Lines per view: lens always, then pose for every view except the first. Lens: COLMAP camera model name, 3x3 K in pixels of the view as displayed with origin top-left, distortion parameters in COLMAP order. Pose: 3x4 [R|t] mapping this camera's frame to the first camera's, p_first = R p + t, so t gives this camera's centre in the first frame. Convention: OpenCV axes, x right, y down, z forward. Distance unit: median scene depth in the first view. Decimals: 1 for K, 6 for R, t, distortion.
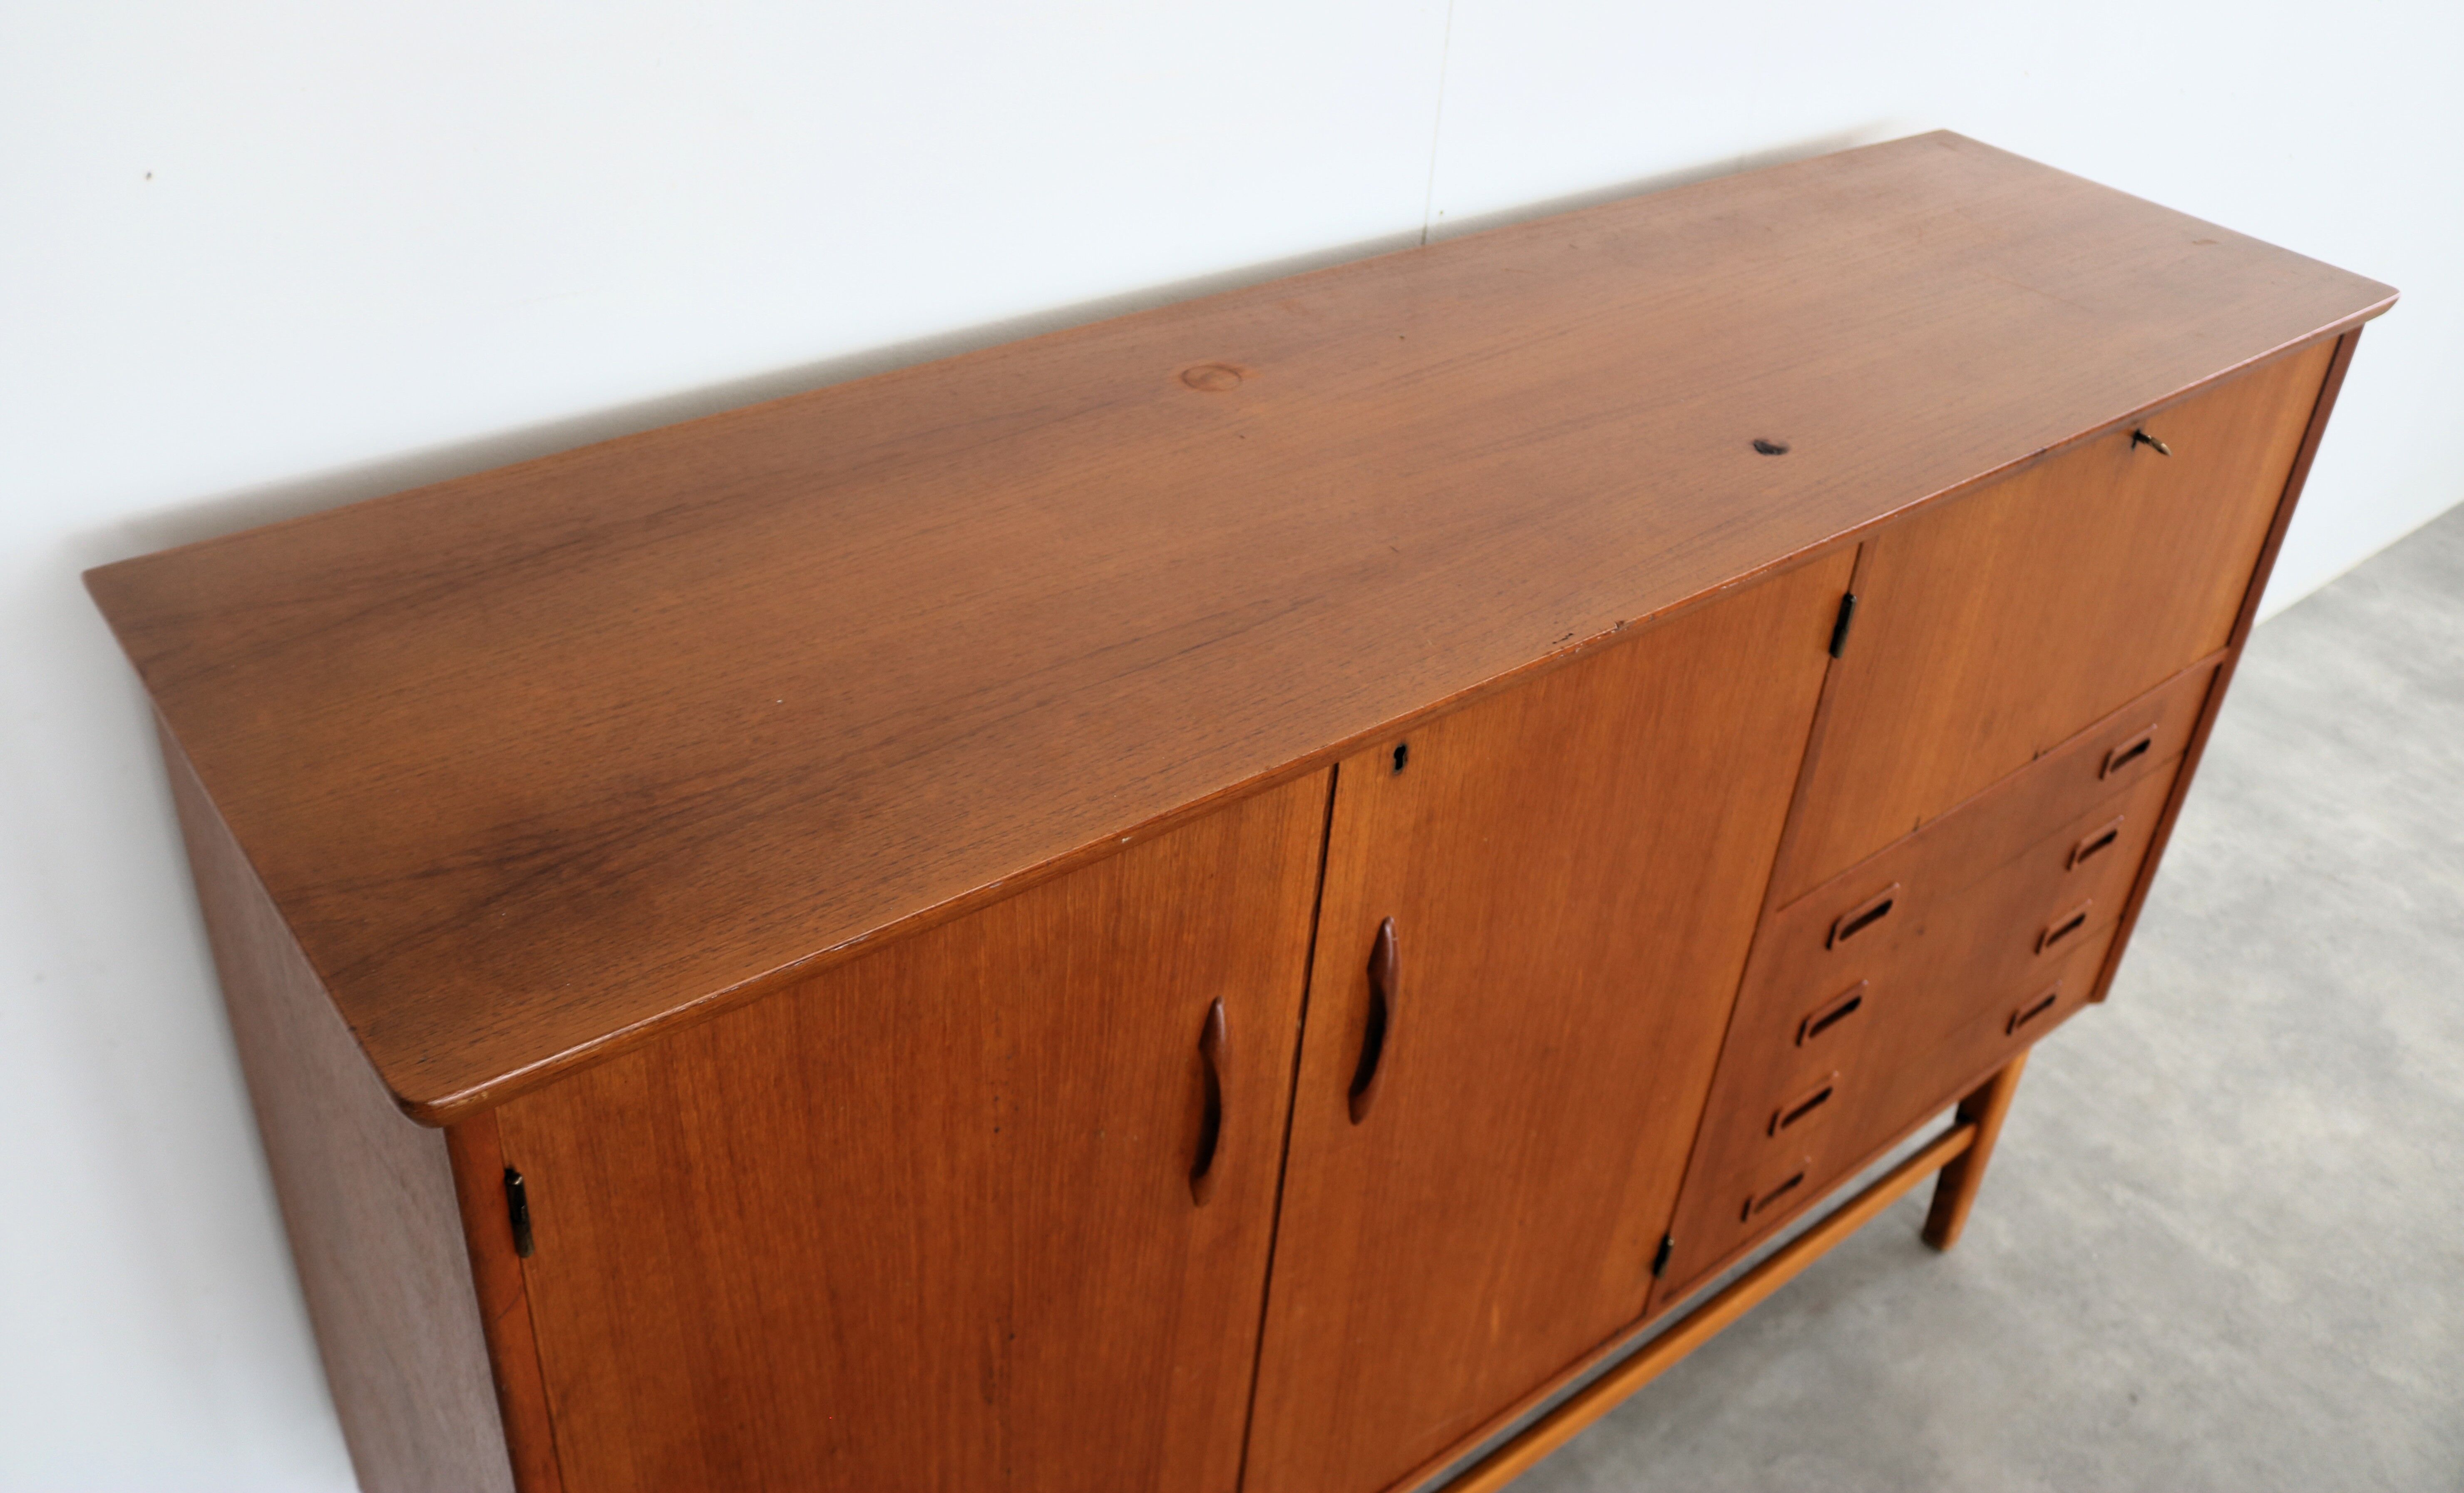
lens RADIAL K [[2083.8, 0, 1233.0], [0, 2083.8, 668.4], [0, 0, 1]] dist [-0.170315, 0.155104]
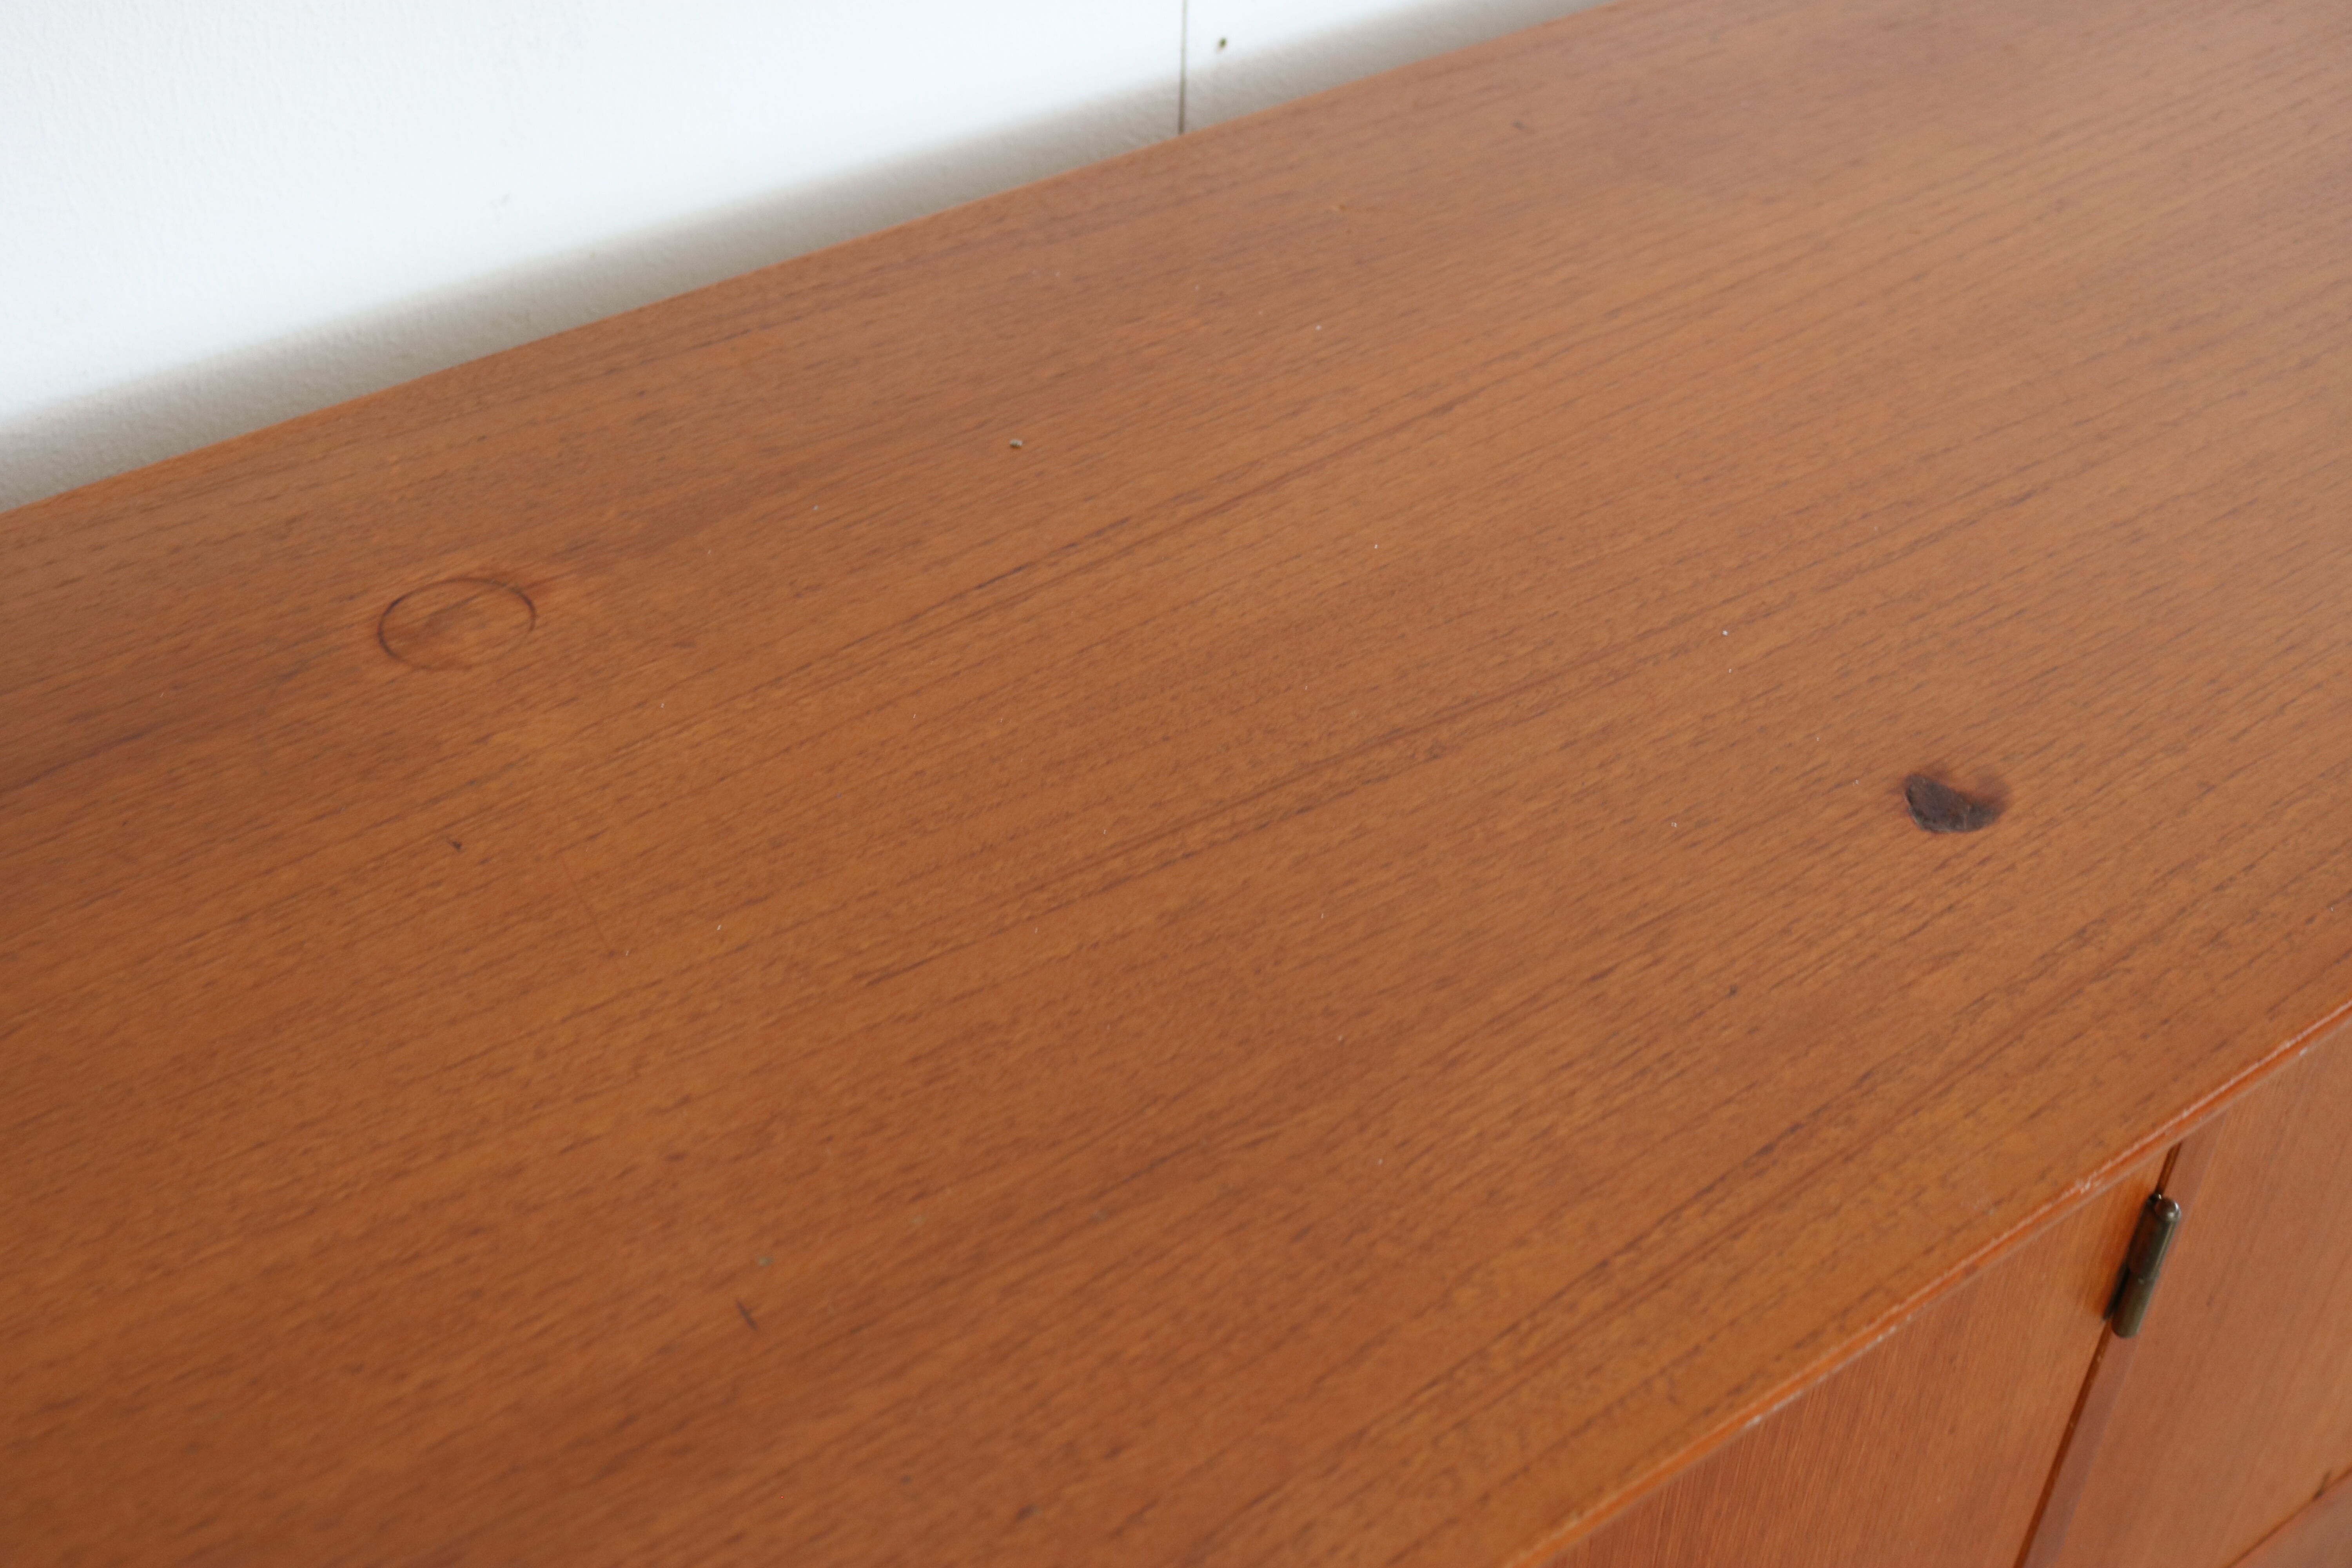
lens RADIAL K [[2905.0, 0, 1176.0], [0, 2905.0, 784.0], [0, 0, 1]] dist [-0.093080, 0.000834]
pose [[0.998291, -0.011661, -0.057261, 0.170166], [0.018290, 0.993004, 0.116653, -0.190872], [0.055500, -0.117501, 0.991521, 0.540744]]
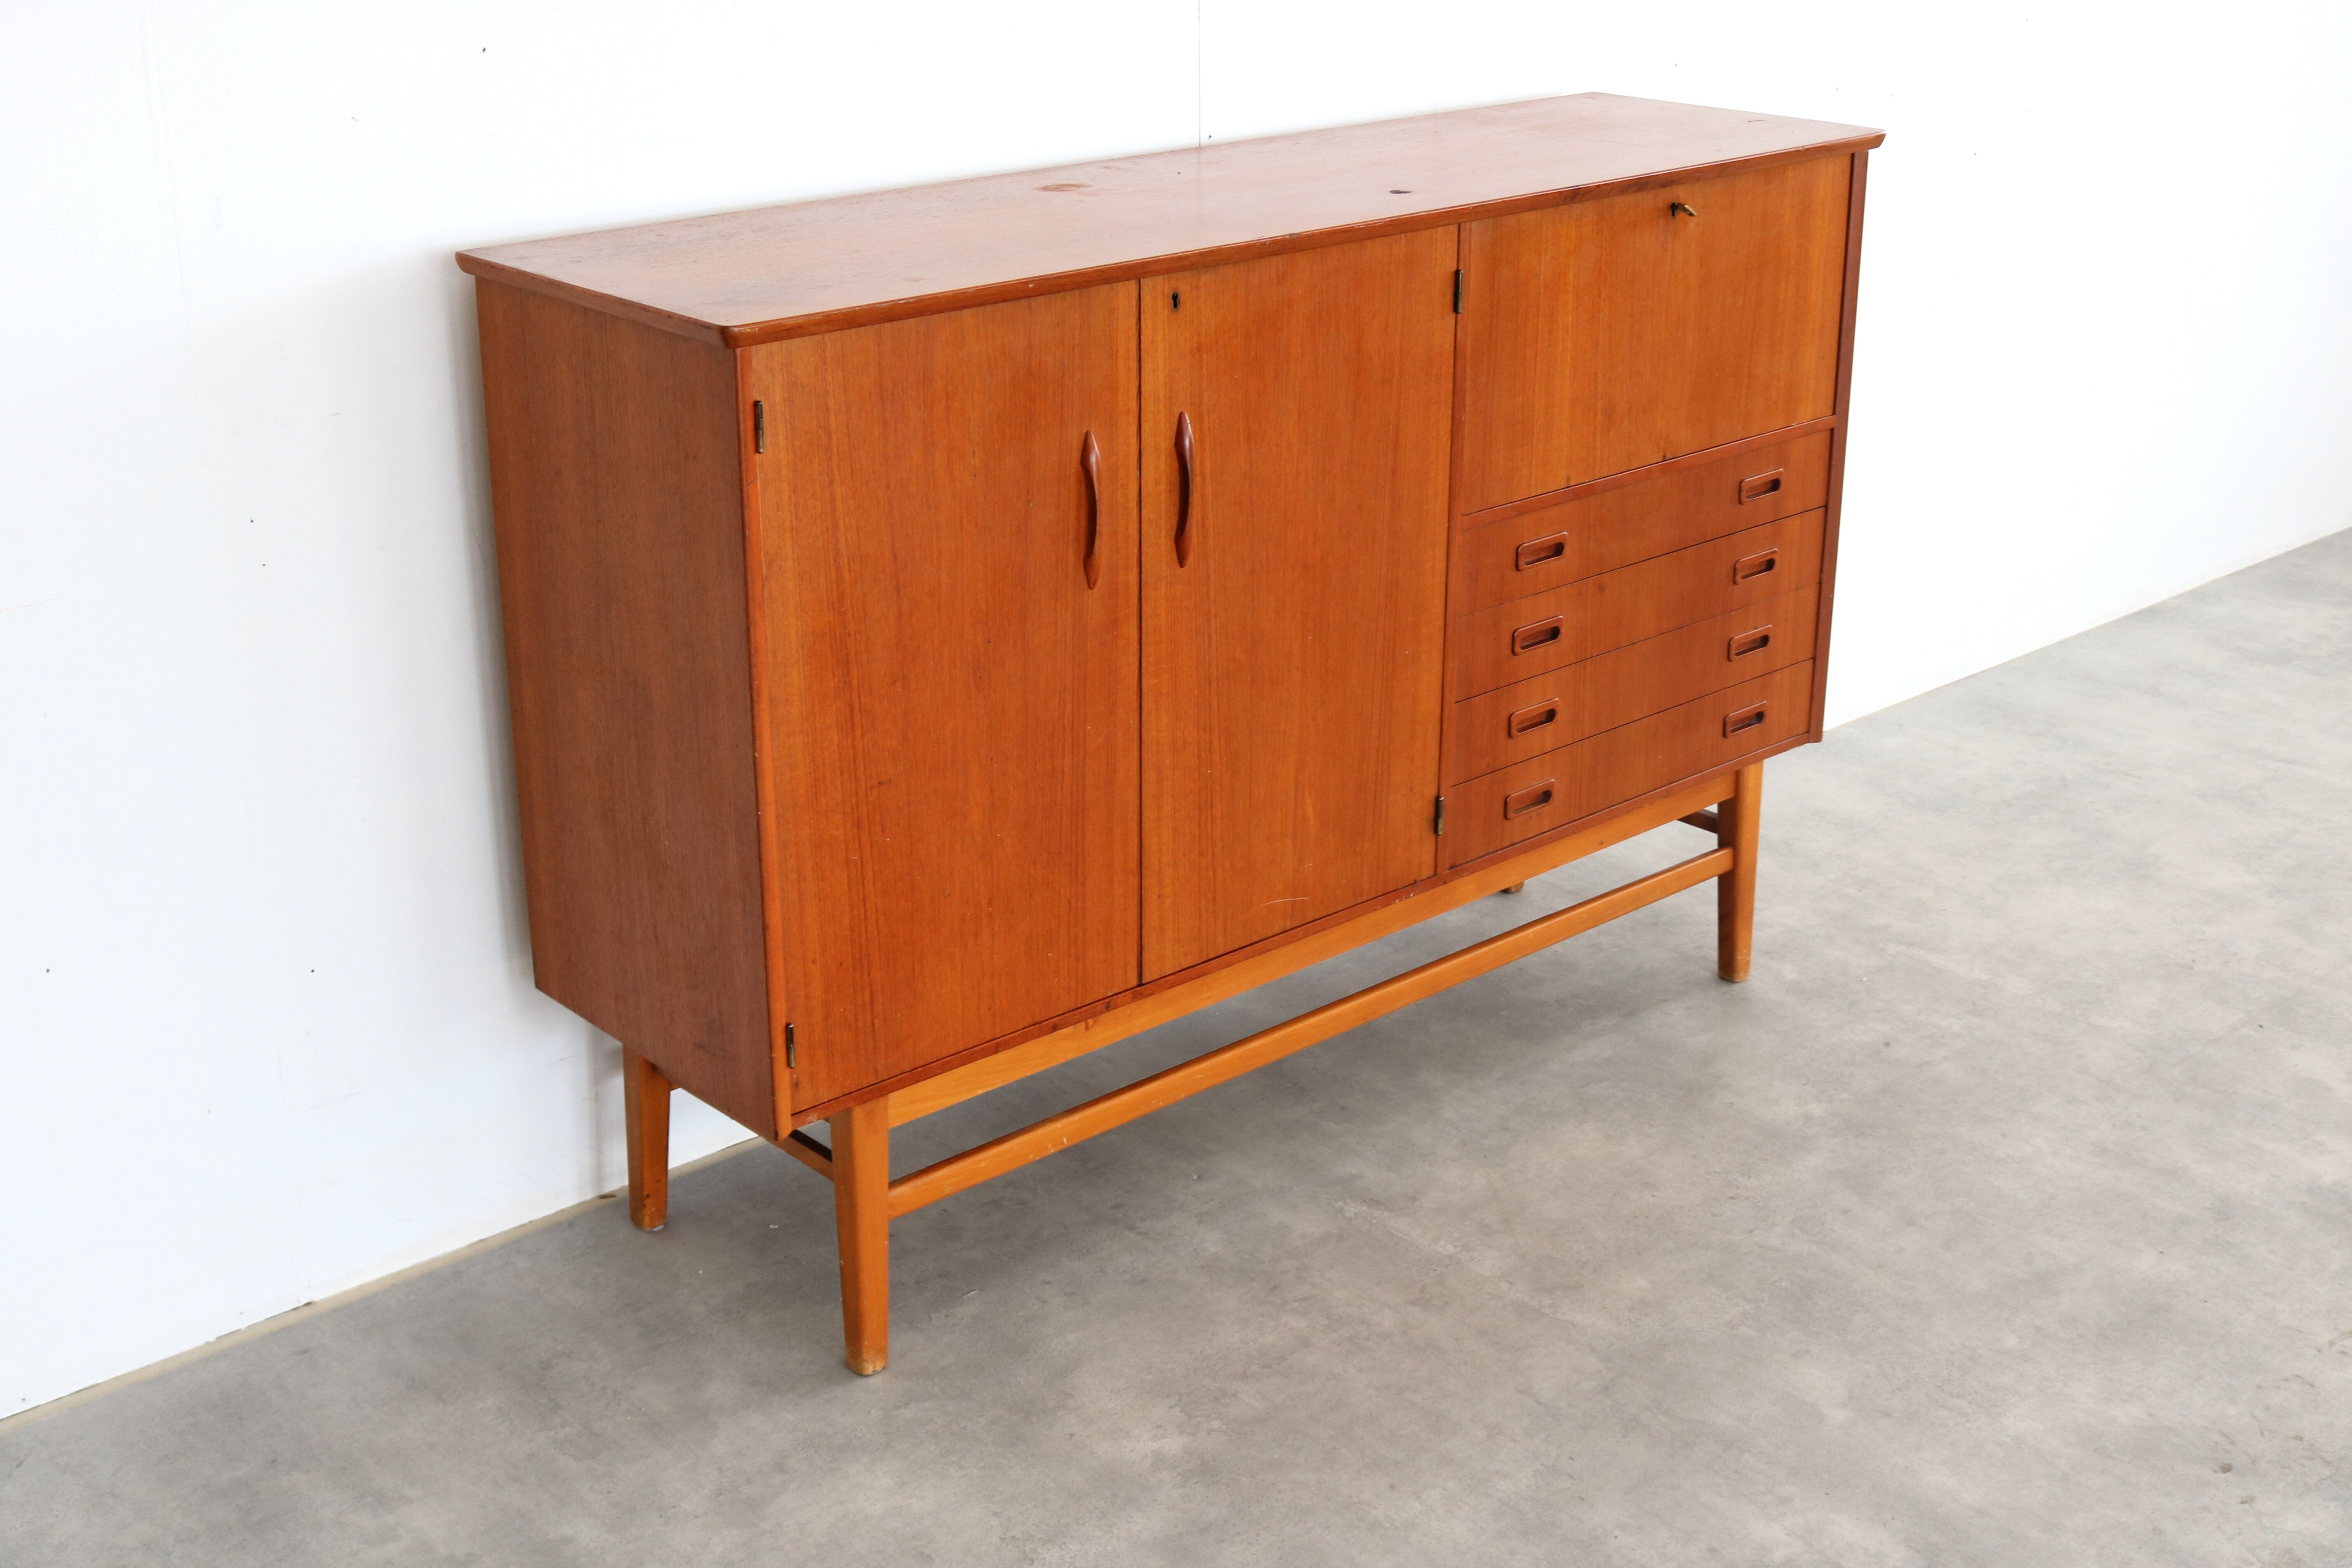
lens RADIAL K [[2908.9, 0, 1176.0], [0, 2908.9, 784.0], [0, 0, 1]] dist [-0.097787, 0.043166]
pose [[0.995745, -0.089999, 0.019779, -0.008175], [0.092120, 0.977459, -0.189966, 0.867305], [-0.002236, 0.190980, 0.981591, -1.320581]]
